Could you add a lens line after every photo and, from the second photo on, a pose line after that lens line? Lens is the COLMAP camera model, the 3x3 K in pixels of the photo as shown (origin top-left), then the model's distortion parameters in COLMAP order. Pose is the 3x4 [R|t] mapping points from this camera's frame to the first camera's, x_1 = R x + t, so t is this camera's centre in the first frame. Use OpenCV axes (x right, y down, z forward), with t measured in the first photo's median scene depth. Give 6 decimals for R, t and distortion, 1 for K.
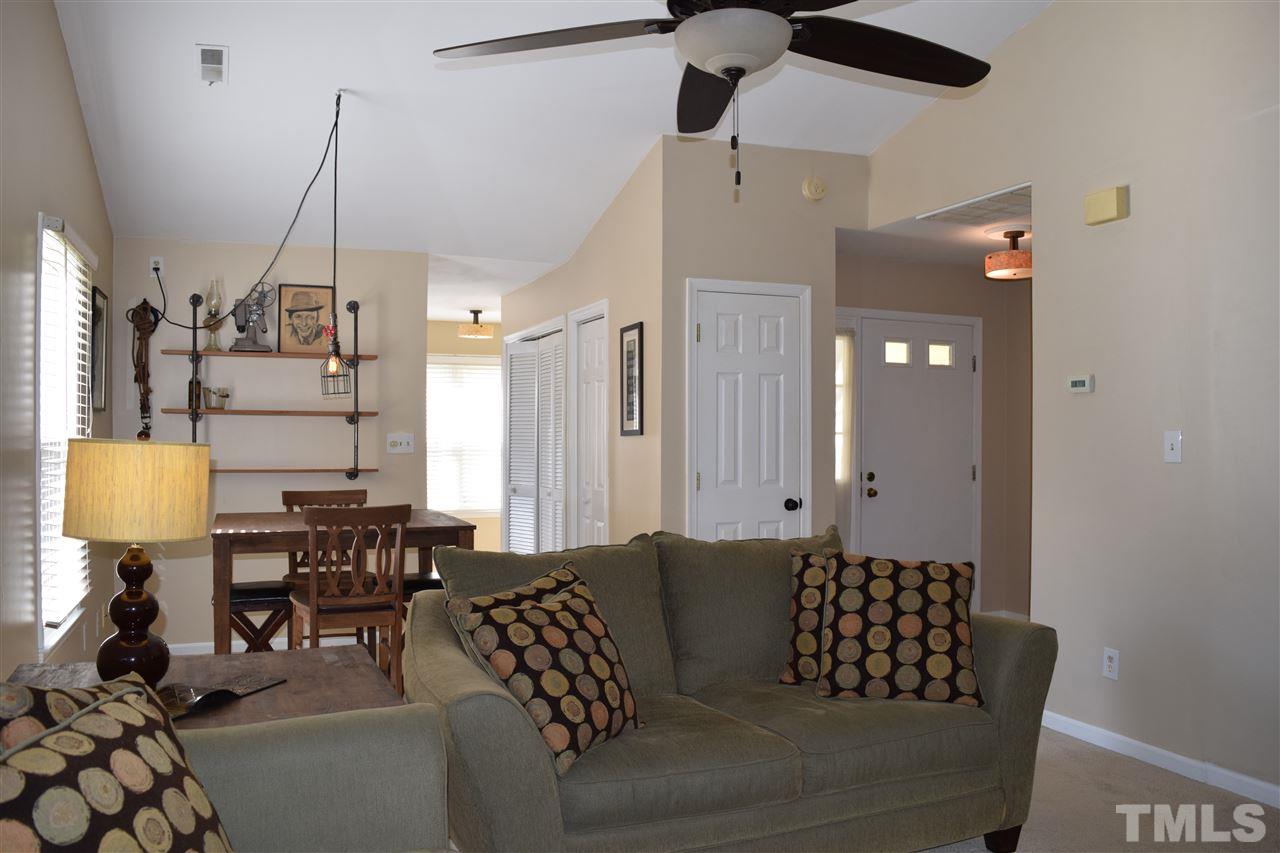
lens RADIAL K [[1003.6, 0, 647.5], [0, 1003.6, 424.2], [0, 0, 1]] dist [-0.080066, 0.005287]
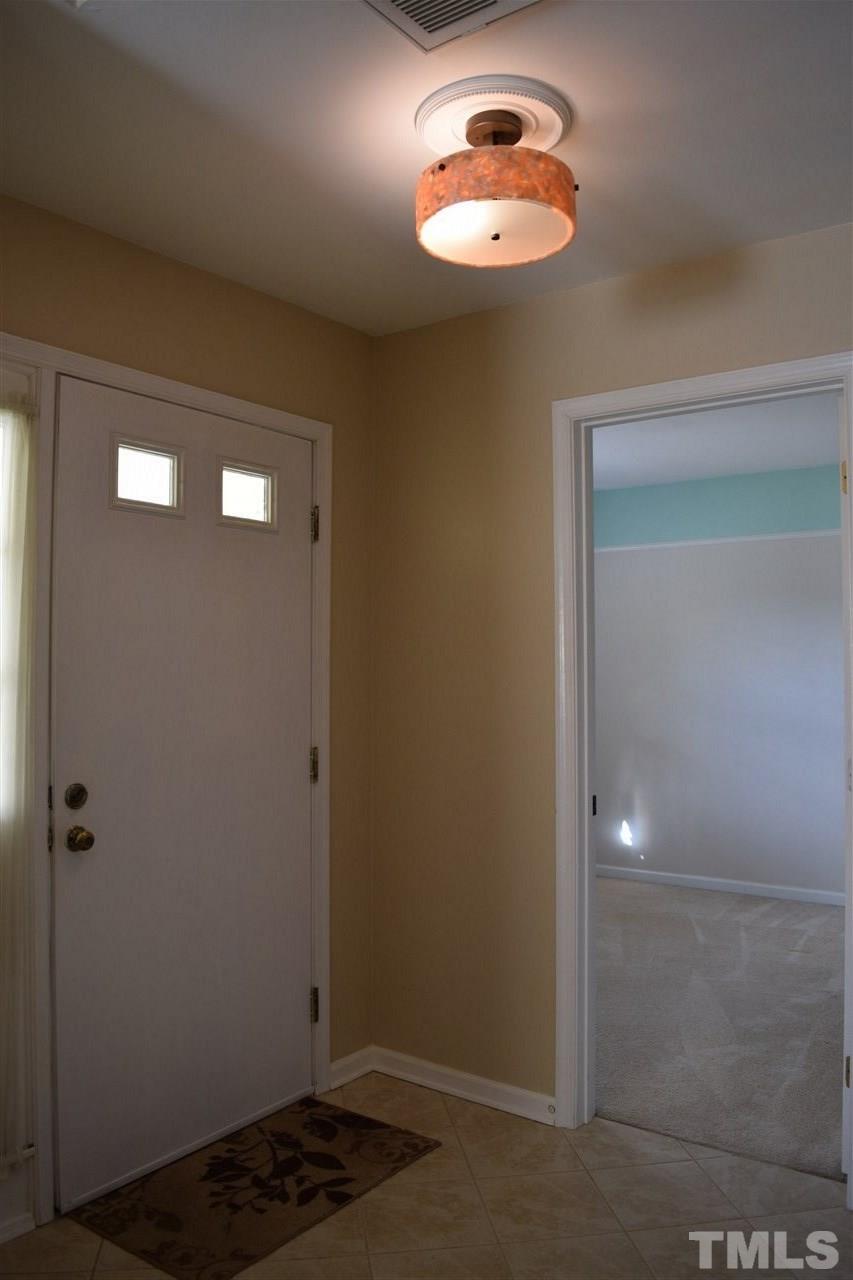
lens RADIAL K [[1003.6, 0, 425.4], [0, 1003.6, 641.2], [0, 0, 1]] dist [-0.080066, 0.005287]
pose [[0.860052, 0.009067, 0.510127, 0.141208], [-0.003576, 0.999925, -0.011745, -0.001916], [-0.510195, 0.008277, 0.860019, 0.592797]]
